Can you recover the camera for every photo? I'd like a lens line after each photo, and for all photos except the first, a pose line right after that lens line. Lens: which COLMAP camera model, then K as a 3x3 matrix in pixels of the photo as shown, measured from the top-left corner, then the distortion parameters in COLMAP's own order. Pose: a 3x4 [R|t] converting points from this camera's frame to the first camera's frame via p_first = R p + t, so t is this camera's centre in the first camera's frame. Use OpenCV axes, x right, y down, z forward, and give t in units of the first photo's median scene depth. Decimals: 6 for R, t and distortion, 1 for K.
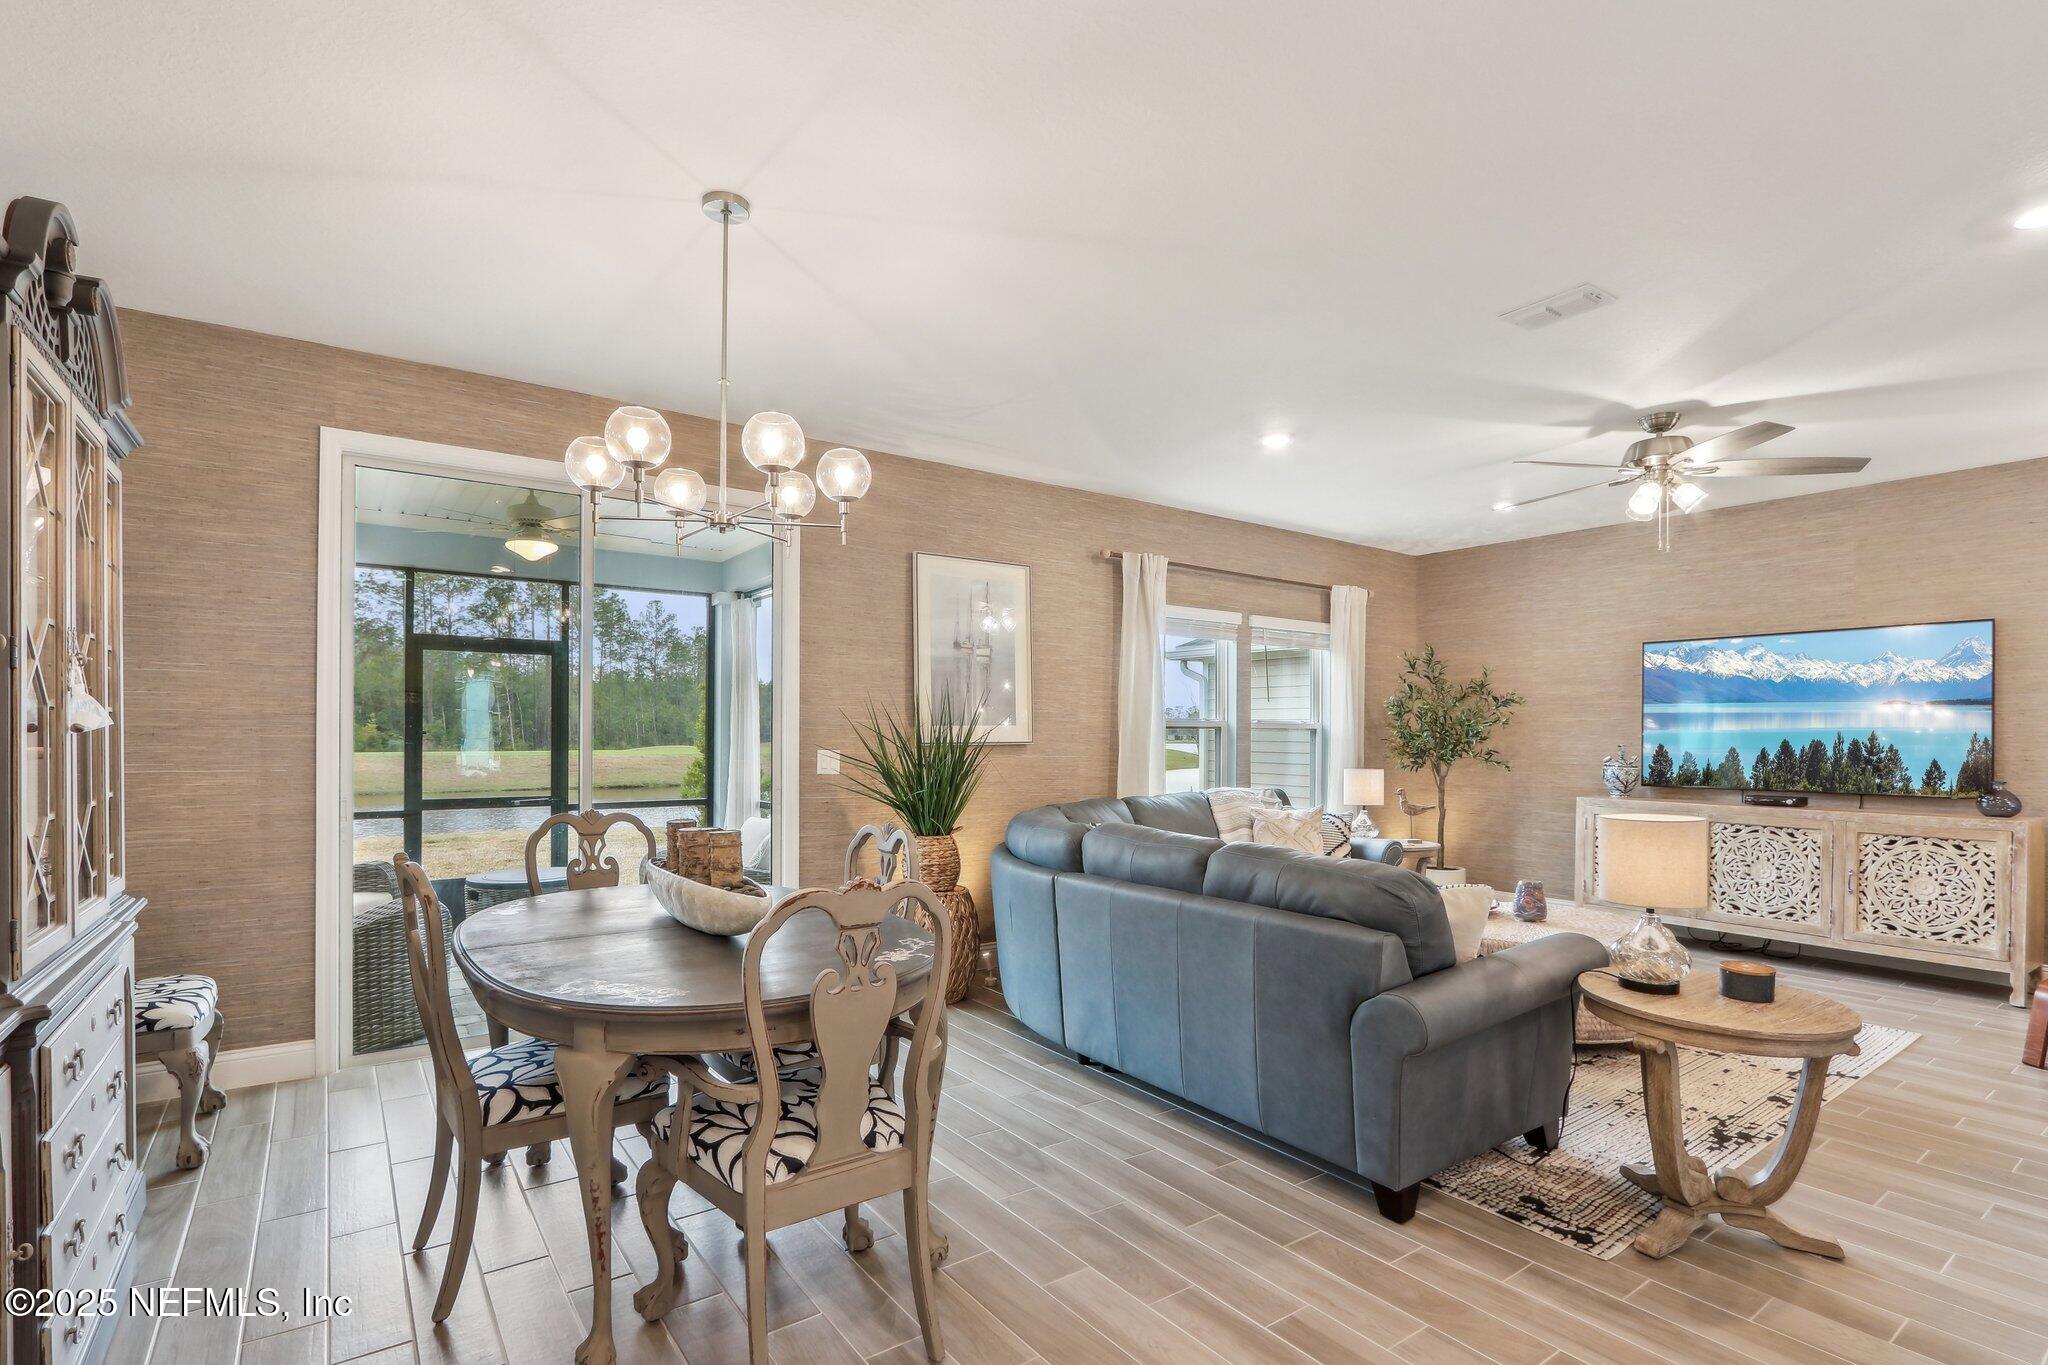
lens RADIAL K [[965.3, 0, 996.7], [0, 965.3, 719.4], [0, 0, 1]] dist [-0.021321, 0.004958]
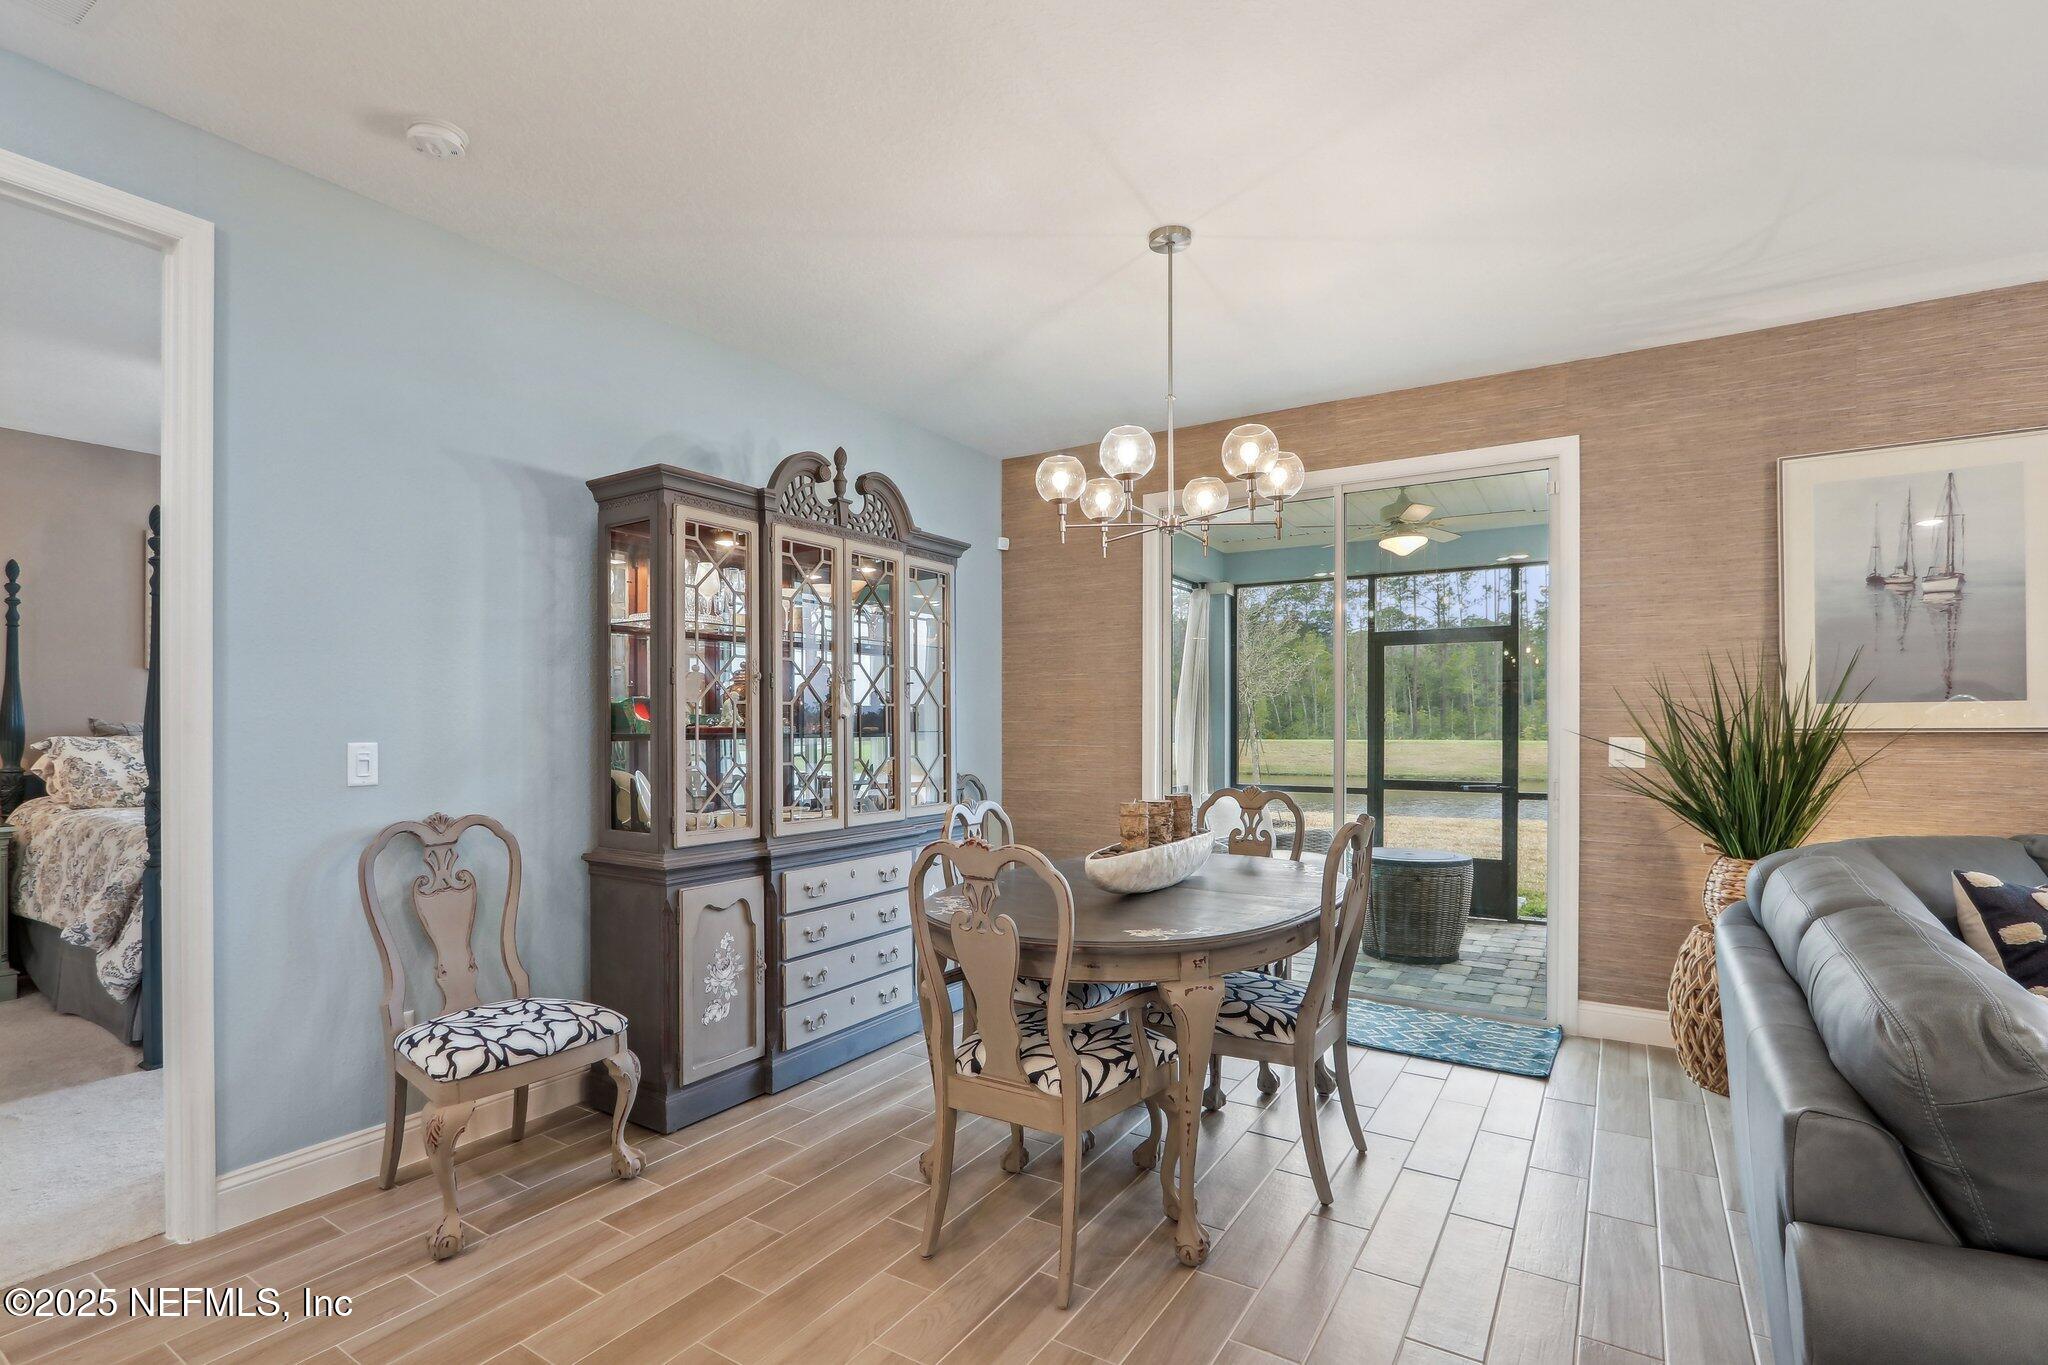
lens RADIAL K [[956.0, 0, 1006.7], [0, 956.0, 724.6], [0, 0, 1]] dist [-0.017517, 0.000296]
pose [[0.380727, -0.001727, -0.924686, 0.334866], [0.017163, 0.999839, 0.005200, 0.007579], [0.924528, -0.017850, 0.380695, 0.210081]]
